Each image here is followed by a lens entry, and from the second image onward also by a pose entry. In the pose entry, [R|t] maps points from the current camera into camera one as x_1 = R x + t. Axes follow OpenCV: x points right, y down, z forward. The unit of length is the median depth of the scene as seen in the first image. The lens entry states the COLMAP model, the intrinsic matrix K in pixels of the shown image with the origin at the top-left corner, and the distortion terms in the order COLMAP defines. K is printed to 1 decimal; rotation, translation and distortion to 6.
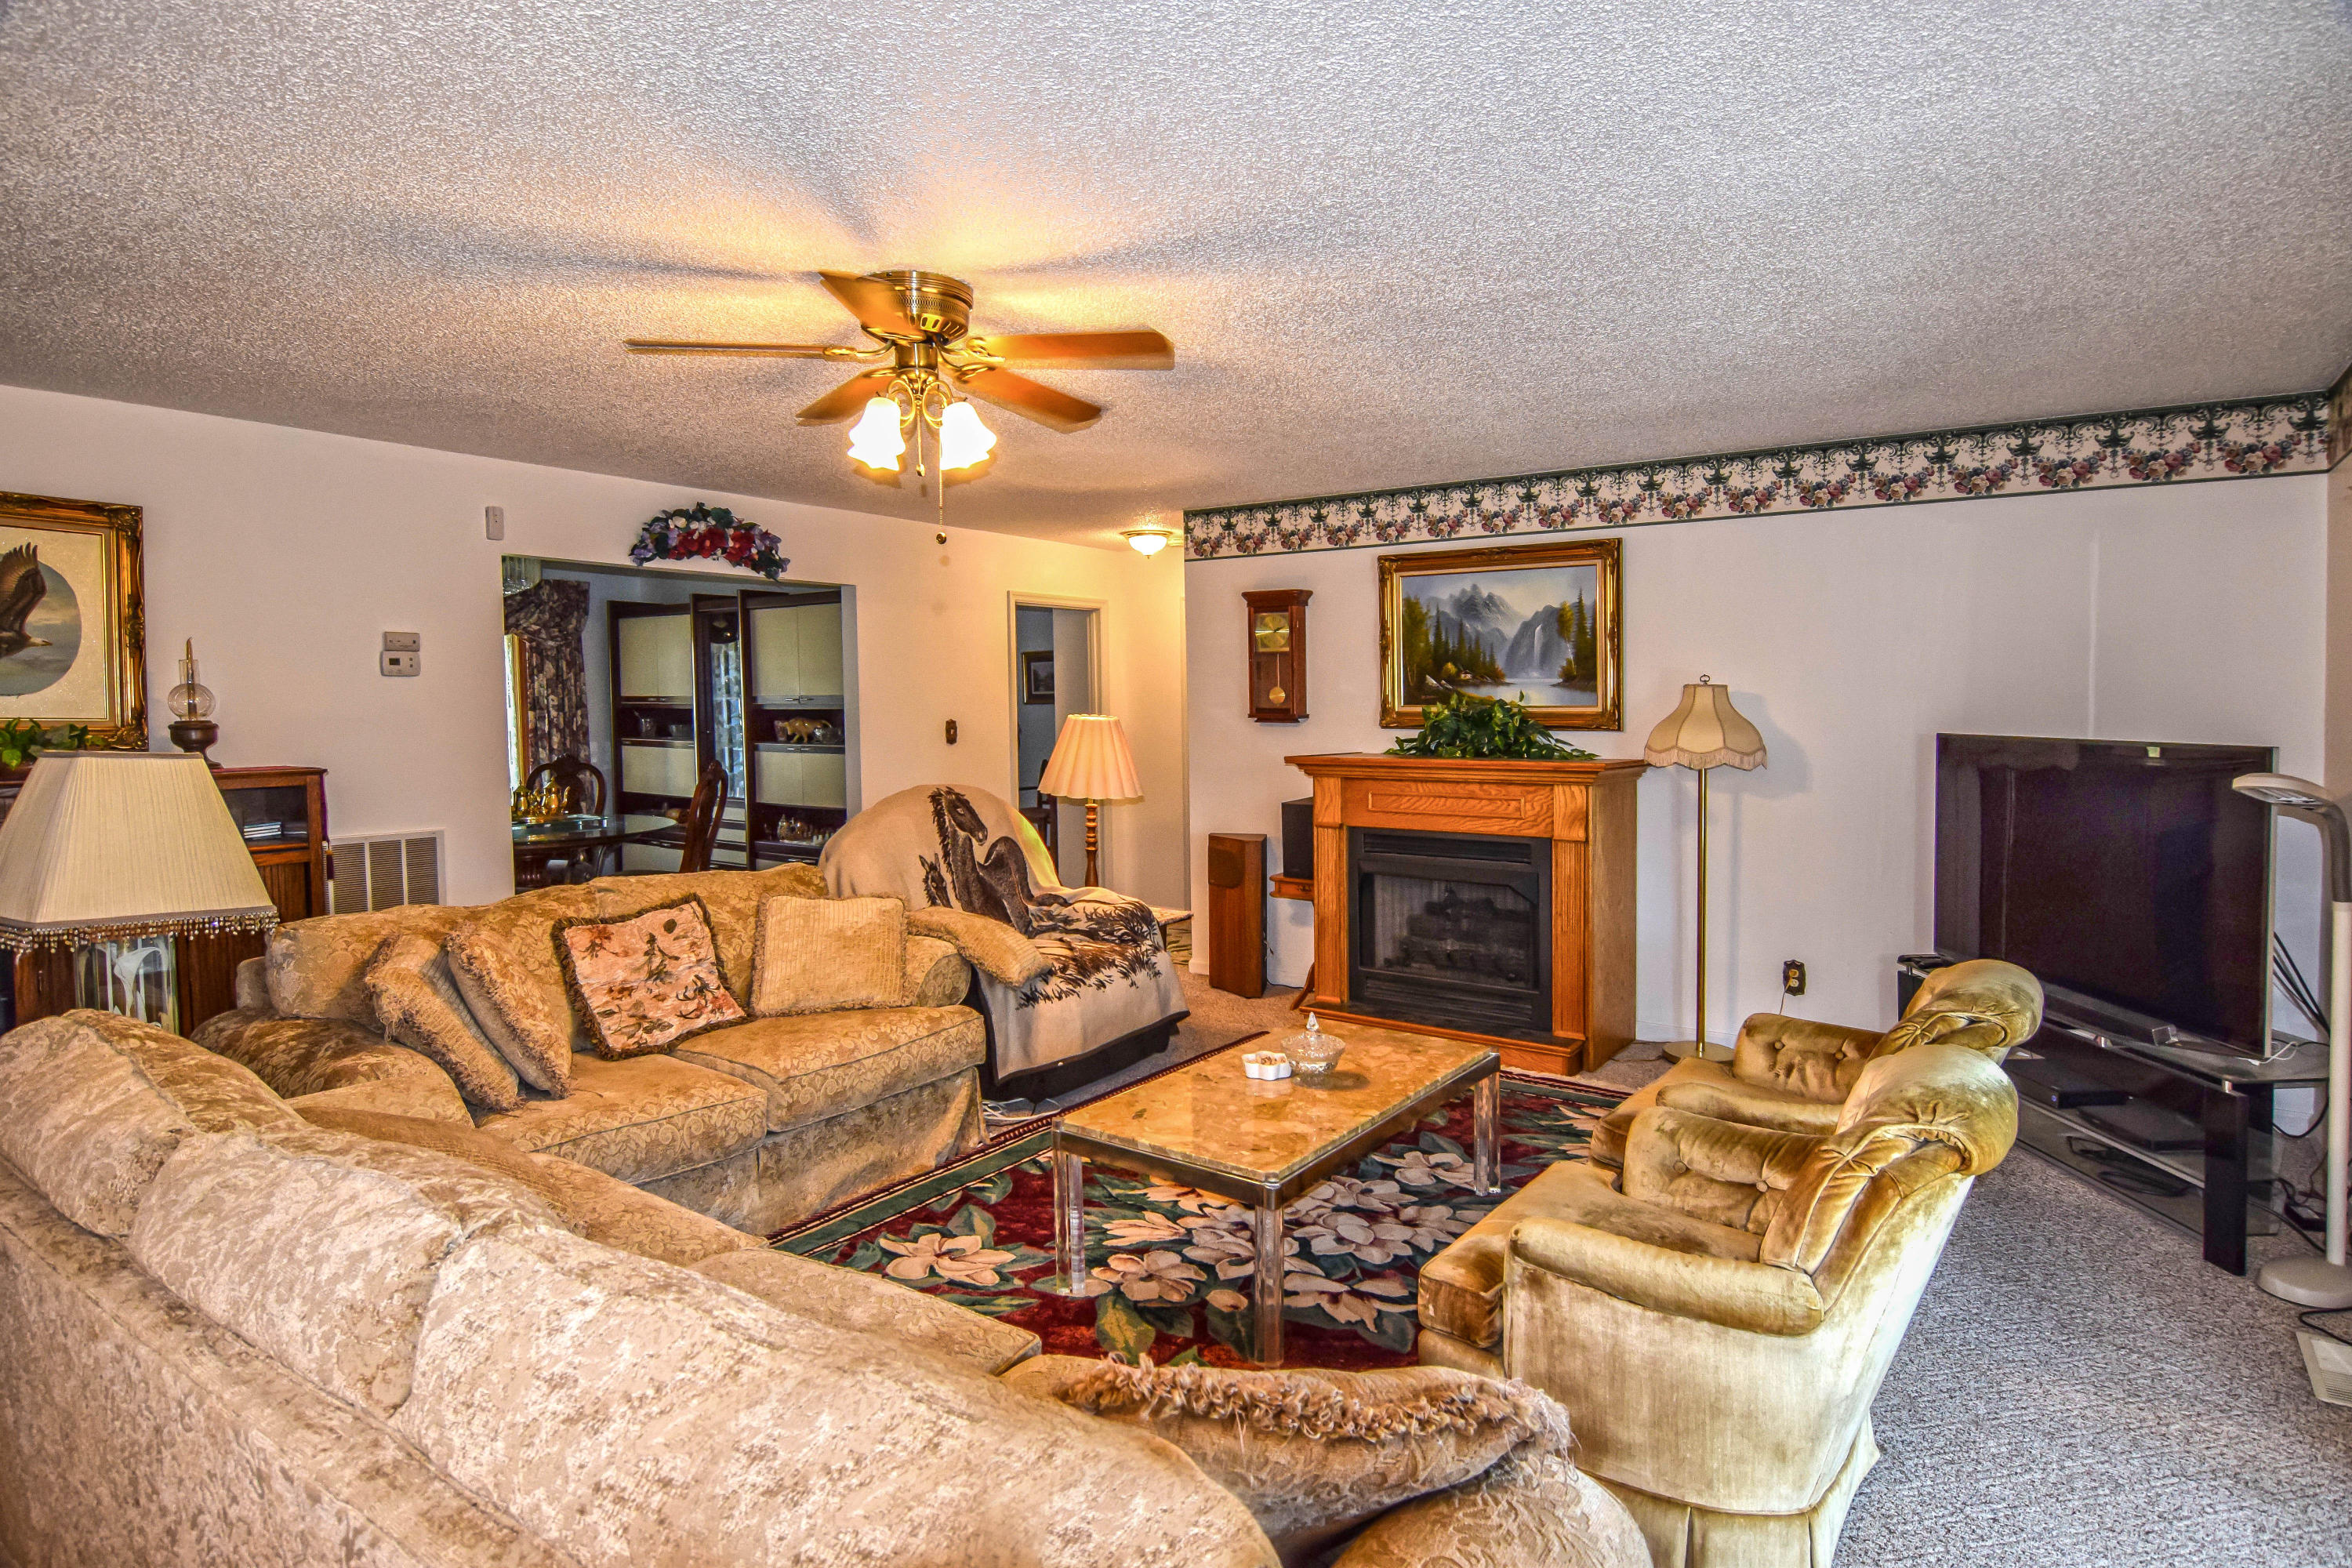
lens RADIAL K [[1294.2, 0, 1173.4], [0, 1294.2, 788.5], [0, 0, 1]] dist [-0.013522, -0.000248]
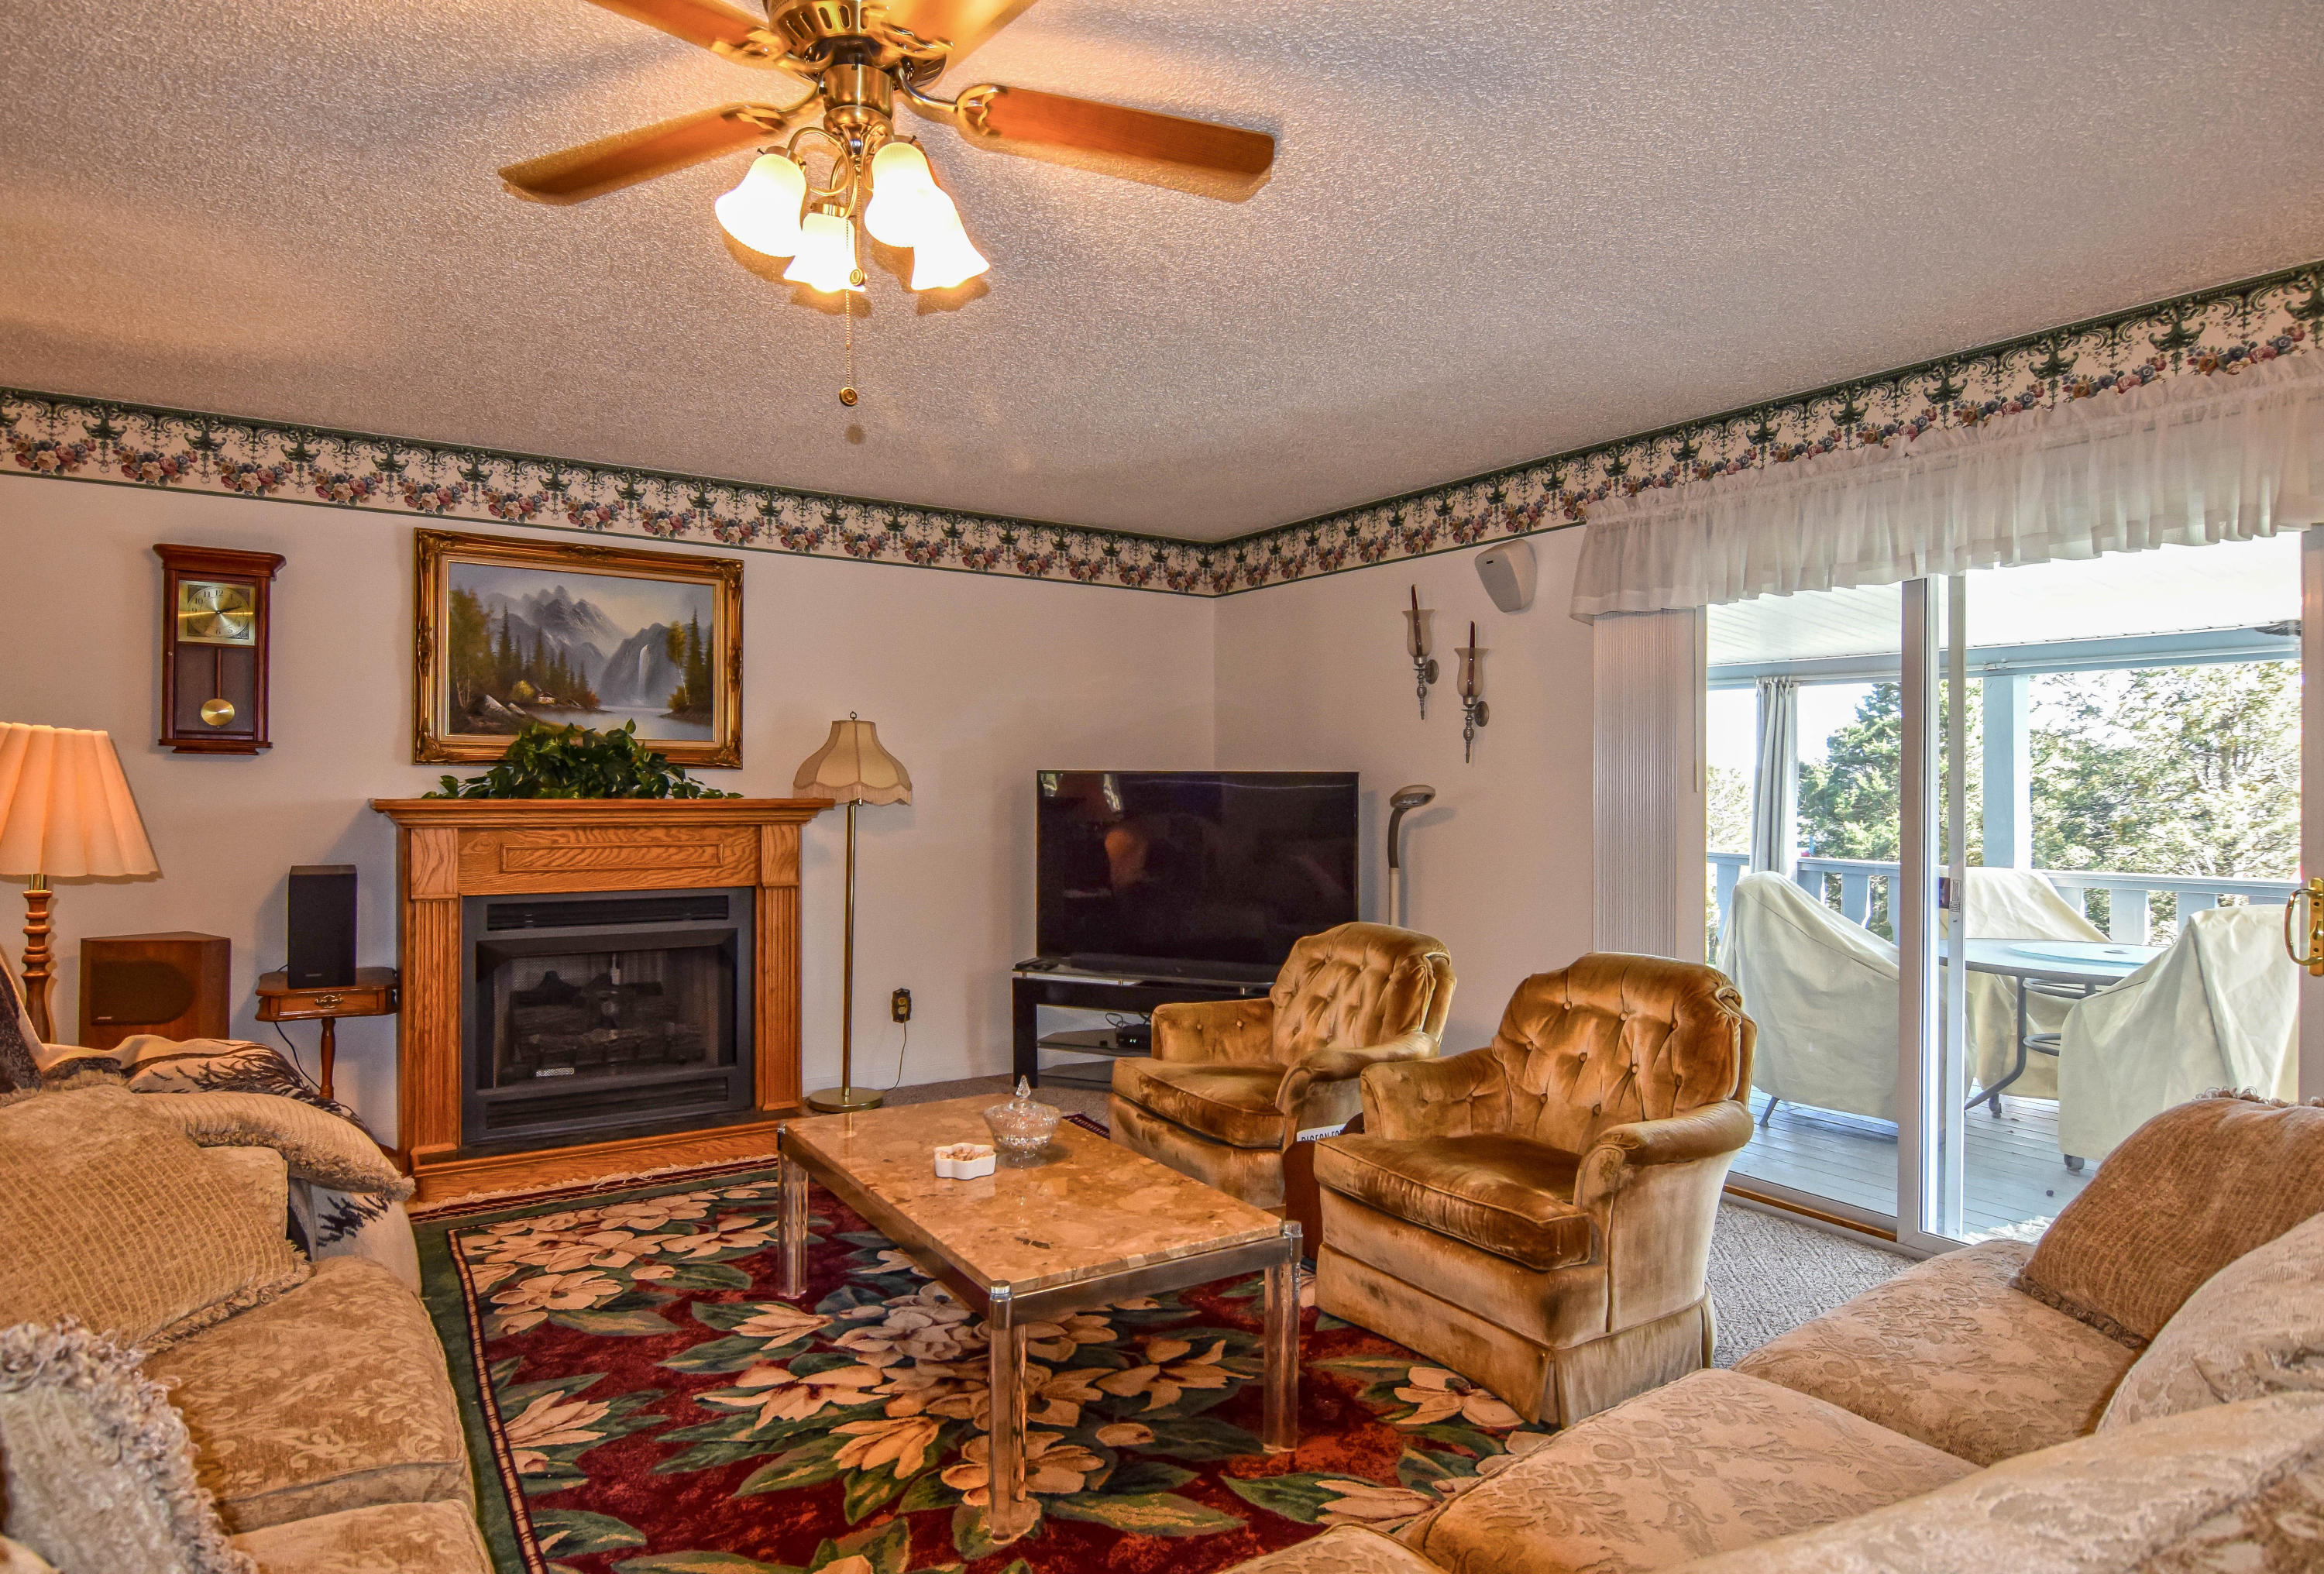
lens RADIAL K [[1331.1, 0, 1163.3], [0, 1331.1, 774.4], [0, 0, 1]] dist [-0.006059, -0.002764]
pose [[0.356613, 0.014233, 0.934144, -0.426660], [0.053585, 0.997926, -0.035661, 0.009123], [-0.932714, 0.062773, 0.355111, 0.383406]]
